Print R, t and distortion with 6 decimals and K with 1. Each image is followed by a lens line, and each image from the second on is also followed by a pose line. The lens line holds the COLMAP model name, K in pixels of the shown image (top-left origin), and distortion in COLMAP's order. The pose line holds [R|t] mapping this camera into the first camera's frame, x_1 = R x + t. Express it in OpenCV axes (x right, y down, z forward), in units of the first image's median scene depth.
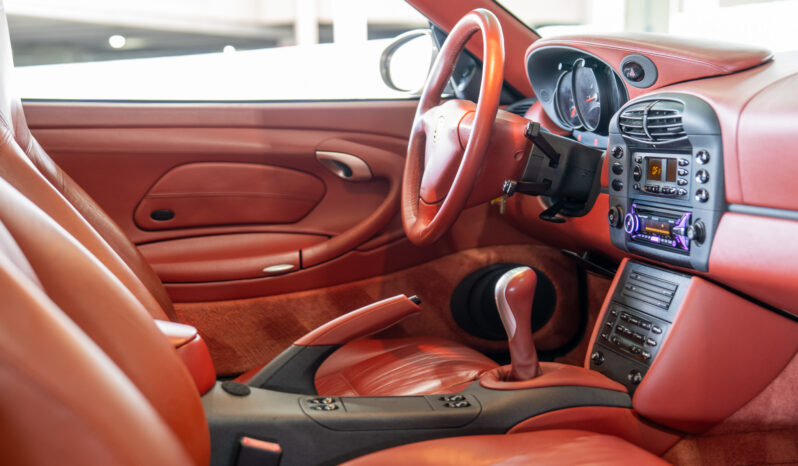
lens RADIAL K [[1053.0, 0, 398.4], [0, 1053.0, 231.7], [0, 0, 1]] dist [0.094930, 0.000000]
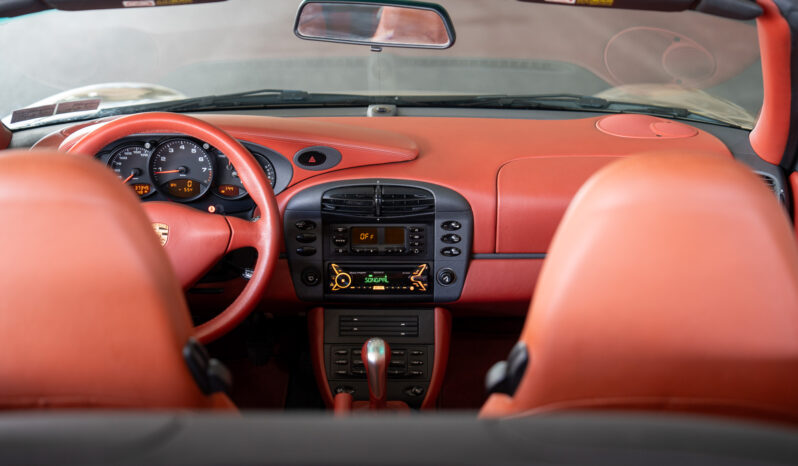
lens RADIAL K [[1519.7, 0, 402.8], [0, 1519.7, 236.0], [0, 0, 1]] dist [0.331550, 0.000000]
pose [[0.201413, -0.236734, 0.950468, -1.469740], [0.092498, 0.970615, 0.222151, -0.453262], [-0.975129, 0.043172, 0.217392, 0.535127]]
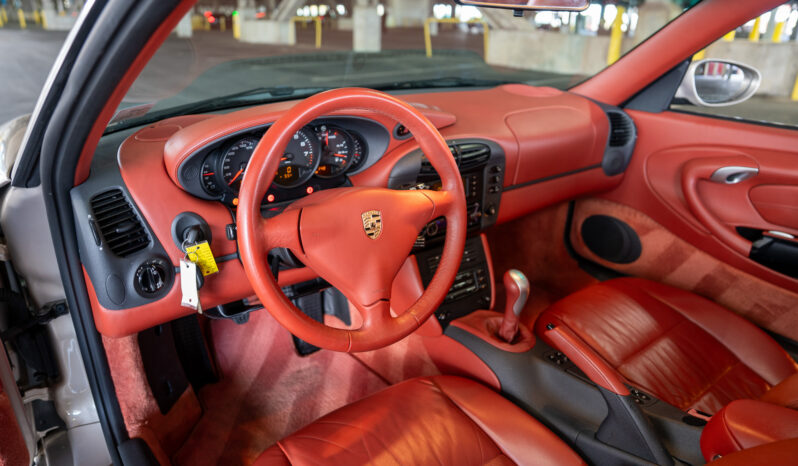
lens RADIAL K [[550.5, 0, 404.2], [0, 550.5, 236.1], [0, 0, 1]] dist [-0.104774, 0.064310]
pose [[-0.432476, -0.319742, 0.843047, -0.425106], [0.091739, 0.914553, 0.393924, -0.309986], [-0.896966, 0.247703, -0.366190, 1.323039]]
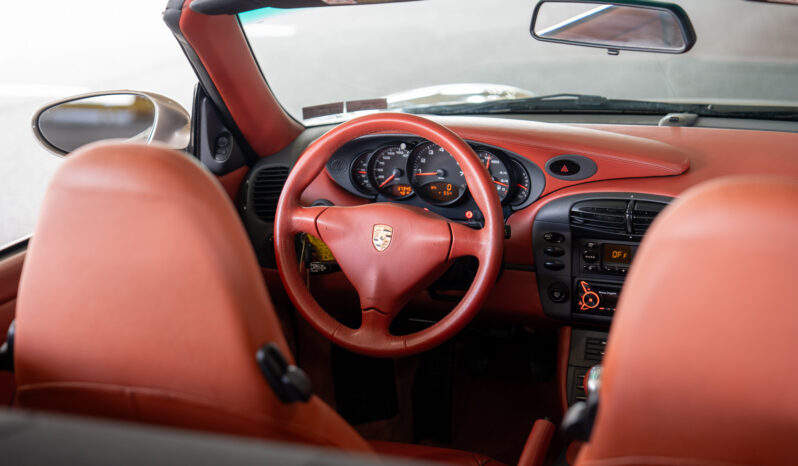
lens RADIAL K [[1538.5, 0, 397.2], [0, 1538.5, 233.1], [0, 0, 1]] dist [0.346609, 0.000000]
pose [[0.538528, -0.204549, 0.817403, -1.280539], [0.094214, 0.978621, 0.182821, -0.413145], [-0.837324, -0.021443, 0.546286, 0.244774]]
